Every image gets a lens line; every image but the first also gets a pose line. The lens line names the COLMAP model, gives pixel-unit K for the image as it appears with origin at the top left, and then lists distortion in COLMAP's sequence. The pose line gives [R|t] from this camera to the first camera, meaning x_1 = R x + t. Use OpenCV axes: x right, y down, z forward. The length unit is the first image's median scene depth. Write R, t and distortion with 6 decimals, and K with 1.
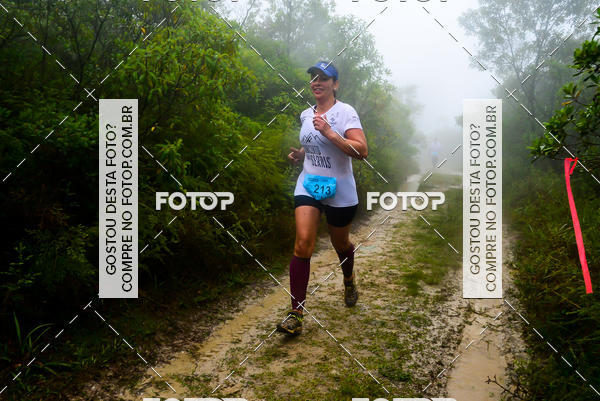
lens RADIAL K [[596.9, 0, 307.9], [0, 596.9, 212.3], [0, 0, 1]] dist [0.006756, 0.000000]
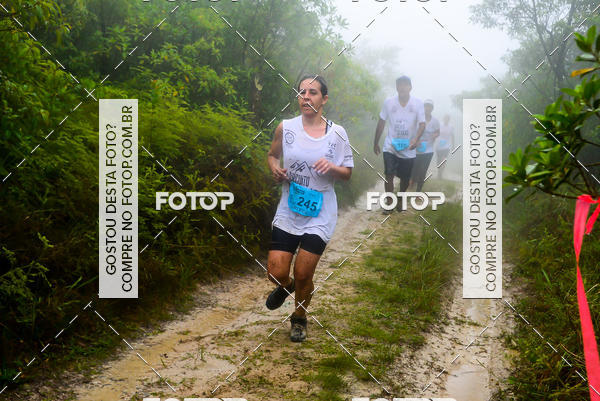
lens RADIAL K [[818.6, 0, 317.2], [0, 818.6, 210.4], [0, 0, 1]] dist [0.085338, 0.000000]
pose [[0.997253, 0.033646, 0.065993, 0.083361], [-0.032933, 0.999387, -0.011857, -0.027861], [-0.066351, 0.009651, 0.997750, 0.169348]]
